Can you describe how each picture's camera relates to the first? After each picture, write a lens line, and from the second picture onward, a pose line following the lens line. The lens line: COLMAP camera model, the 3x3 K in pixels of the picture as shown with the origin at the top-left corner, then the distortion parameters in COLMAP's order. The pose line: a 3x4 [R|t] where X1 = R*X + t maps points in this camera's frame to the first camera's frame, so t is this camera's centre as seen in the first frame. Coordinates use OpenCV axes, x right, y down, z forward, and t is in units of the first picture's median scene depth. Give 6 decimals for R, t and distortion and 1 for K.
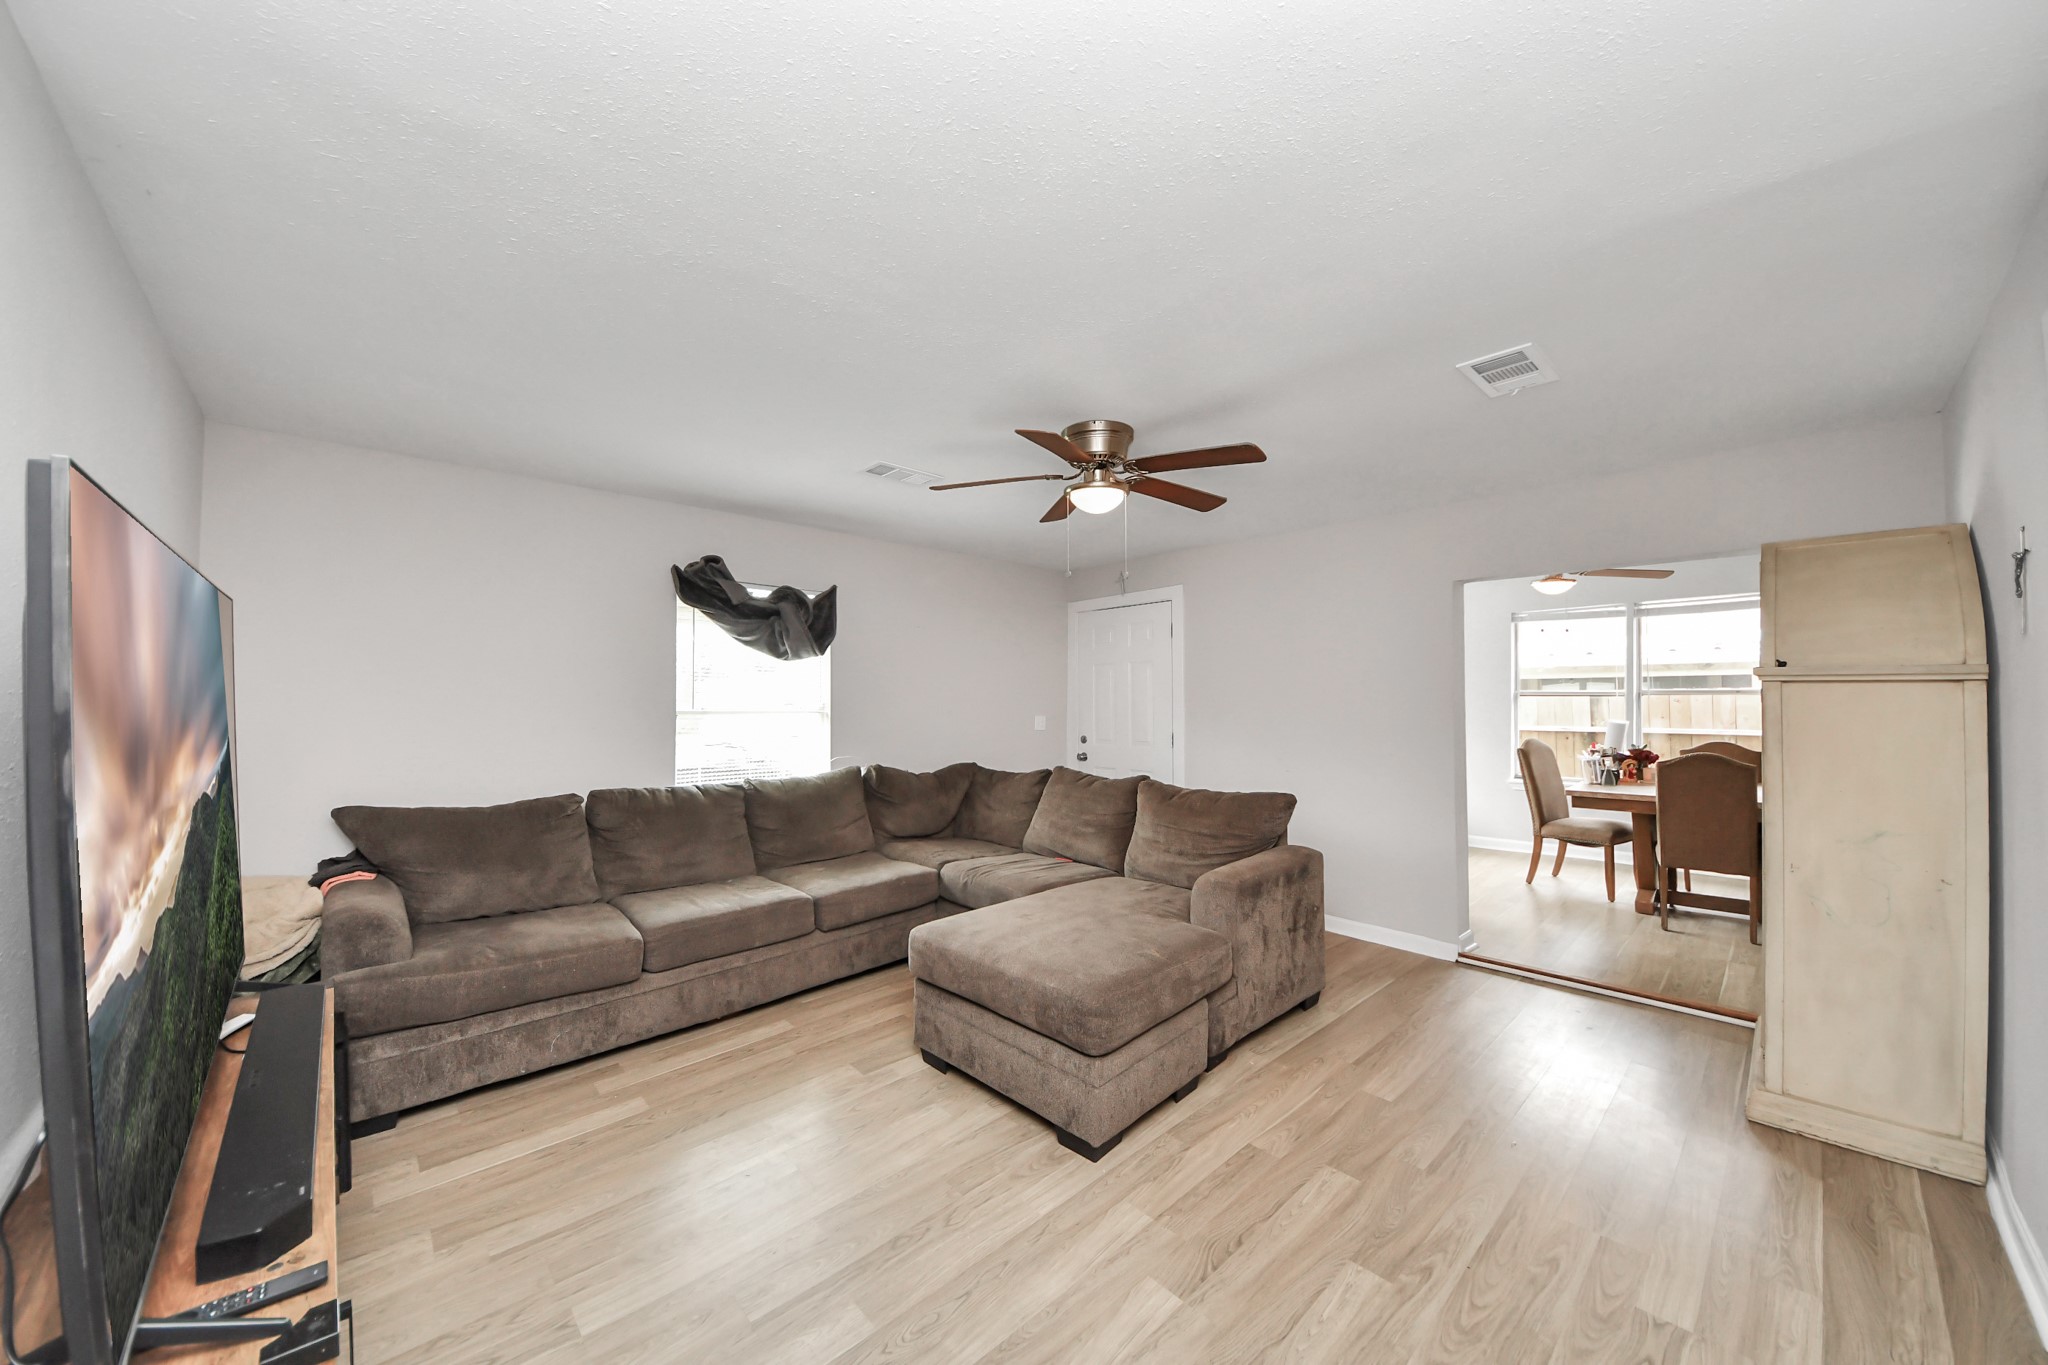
lens RADIAL K [[740.9, 0, 1016.2], [0, 740.9, 686.3], [0, 0, 1]] dist [0.020736, -0.003602]
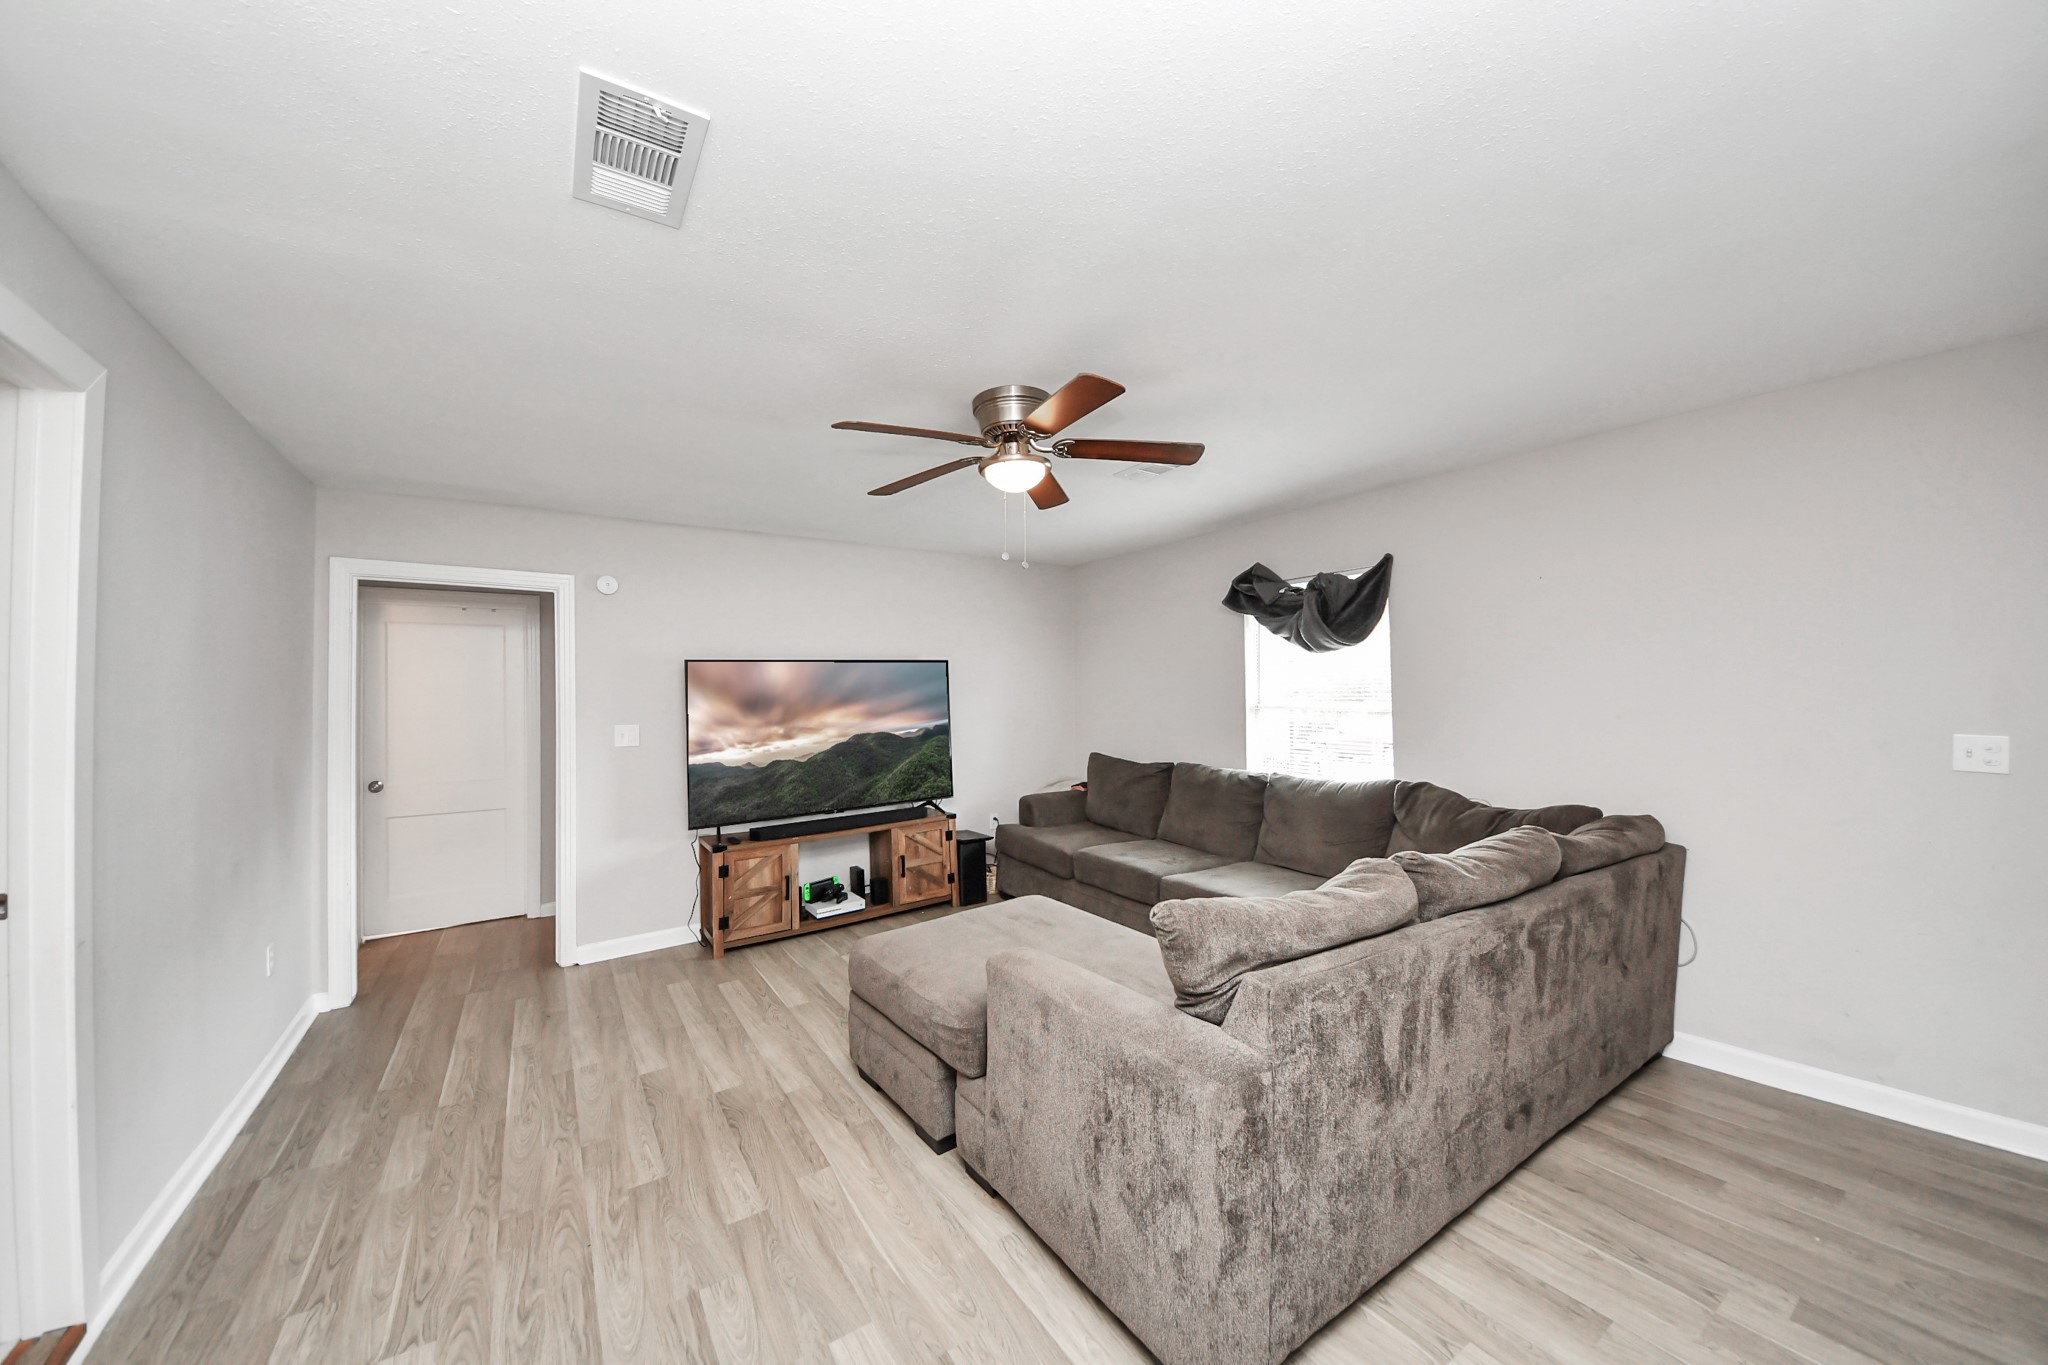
lens RADIAL K [[740.9, 0, 1016.0], [0, 740.9, 693.3], [0, 0, 1]] dist [0.020736, -0.003602]
pose [[-0.167103, 0.008750, -0.985901, 1.305035], [0.014907, 0.999869, 0.006348, 0.006734], [0.985827, -0.013636, -0.167212, 1.514810]]
